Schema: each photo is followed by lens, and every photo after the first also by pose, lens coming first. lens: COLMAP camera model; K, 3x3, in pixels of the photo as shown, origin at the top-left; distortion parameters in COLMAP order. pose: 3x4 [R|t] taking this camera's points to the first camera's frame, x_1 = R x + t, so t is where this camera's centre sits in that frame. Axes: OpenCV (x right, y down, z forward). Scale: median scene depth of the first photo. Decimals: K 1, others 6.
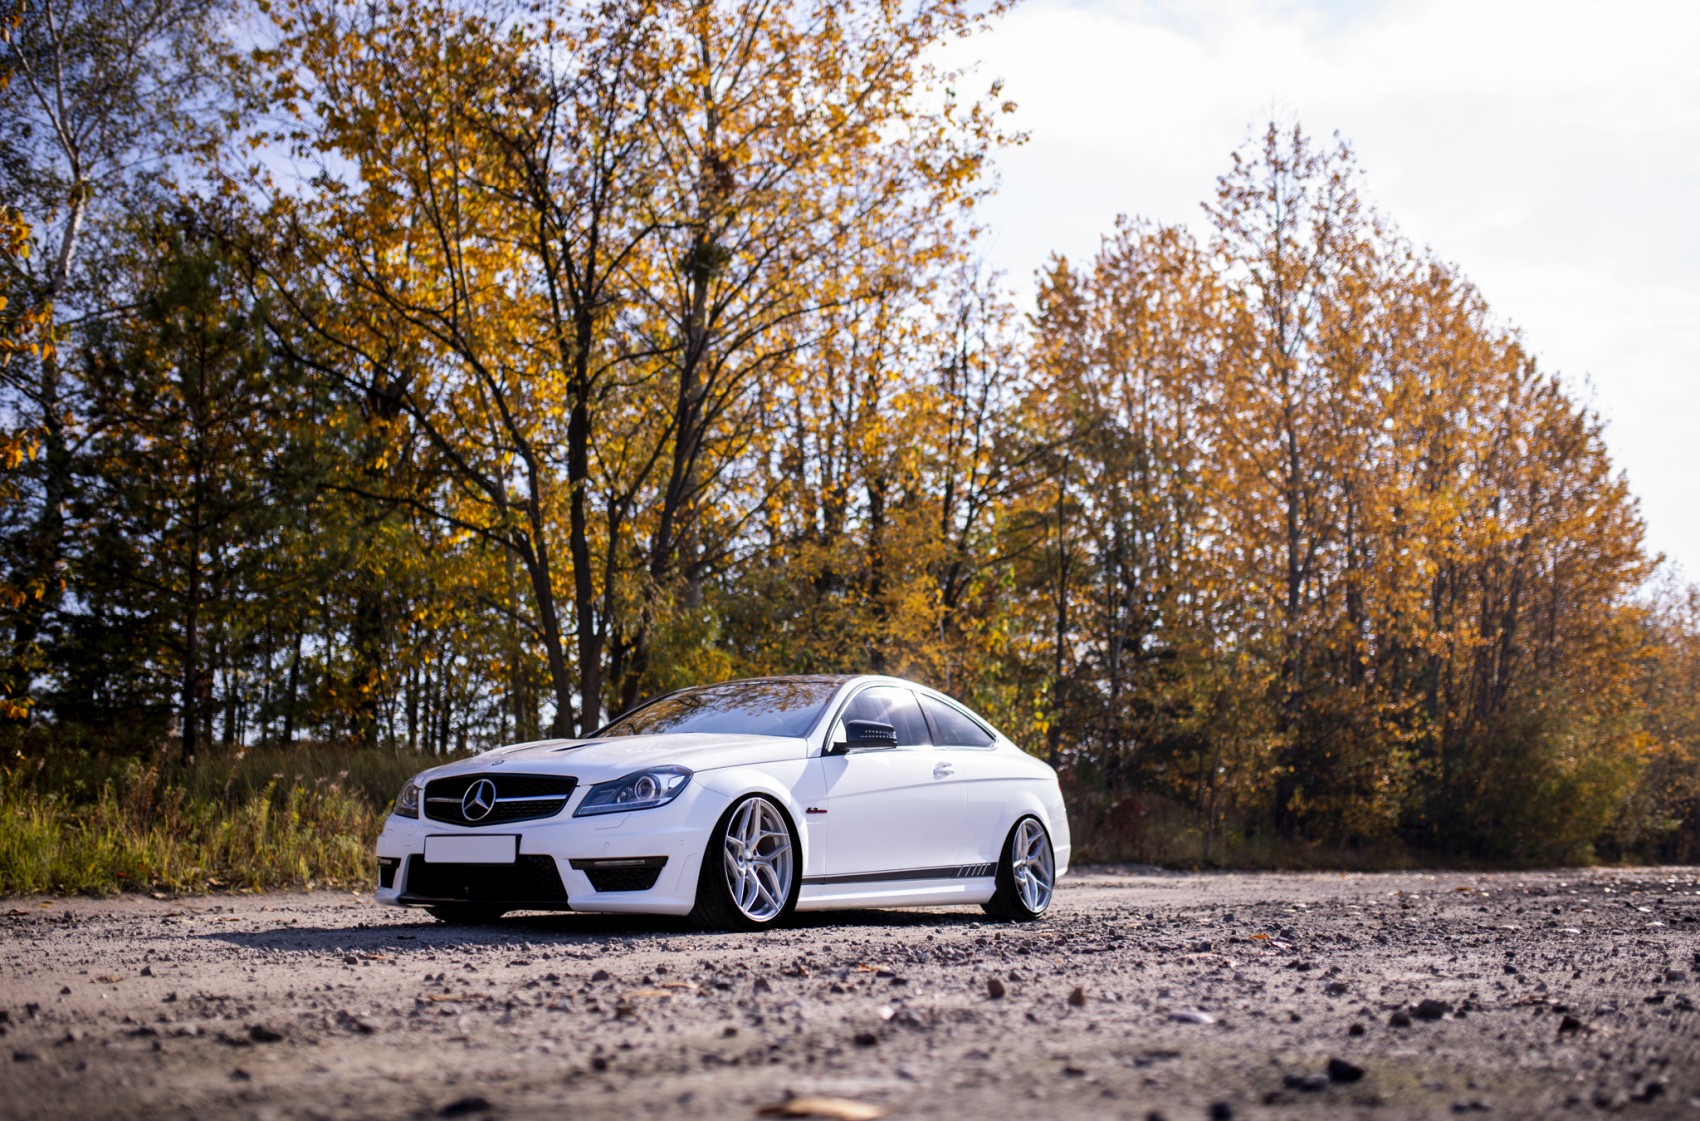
lens RADIAL K [[1788.8, 0, 850.0], [0, 1788.8, 560.5], [0, 0, 1]] dist [0.042746, -0.008486]
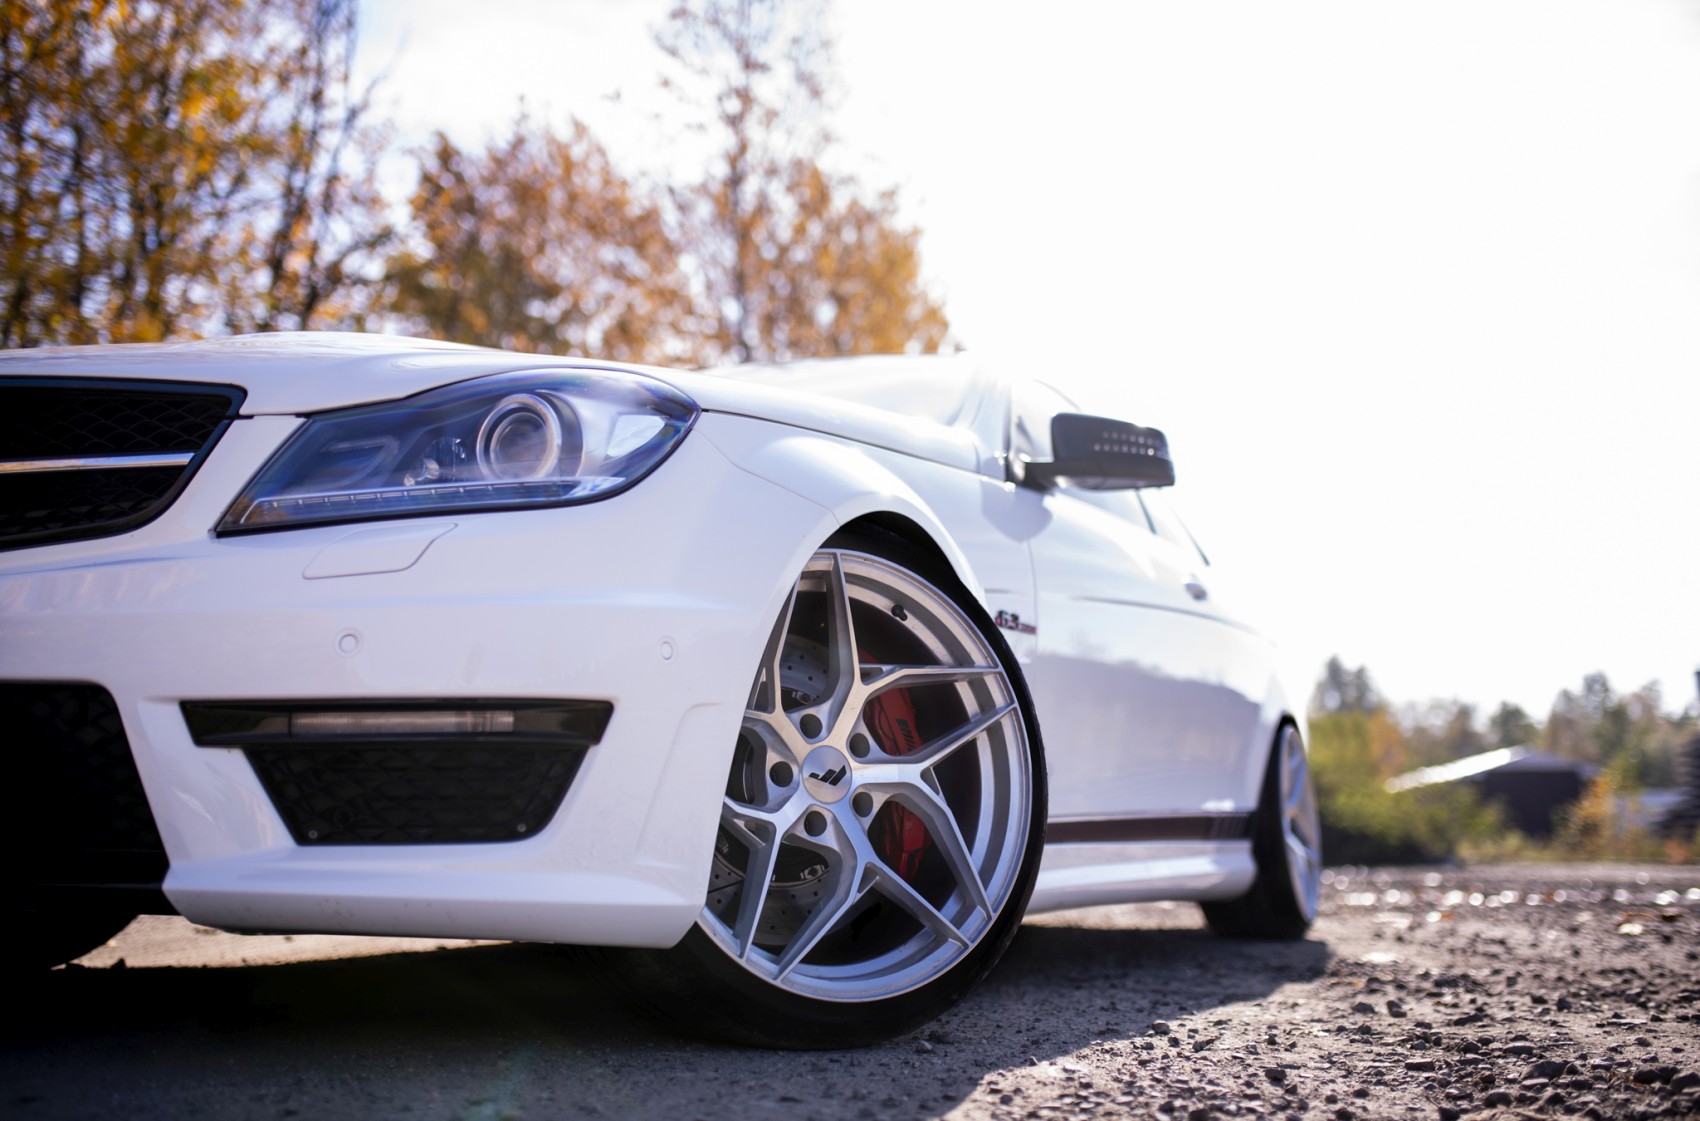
lens RADIAL K [[1758.6, 0, 850.0], [0, 1758.6, 560.5], [0, 0, 1]] dist [0.007725, 0.030449]
pose [[0.991845, 0.051109, 0.116753, -0.093627], [-0.052579, 0.998571, 0.009547, 0.135140], [-0.116098, -0.015608, 0.993115, 0.727859]]
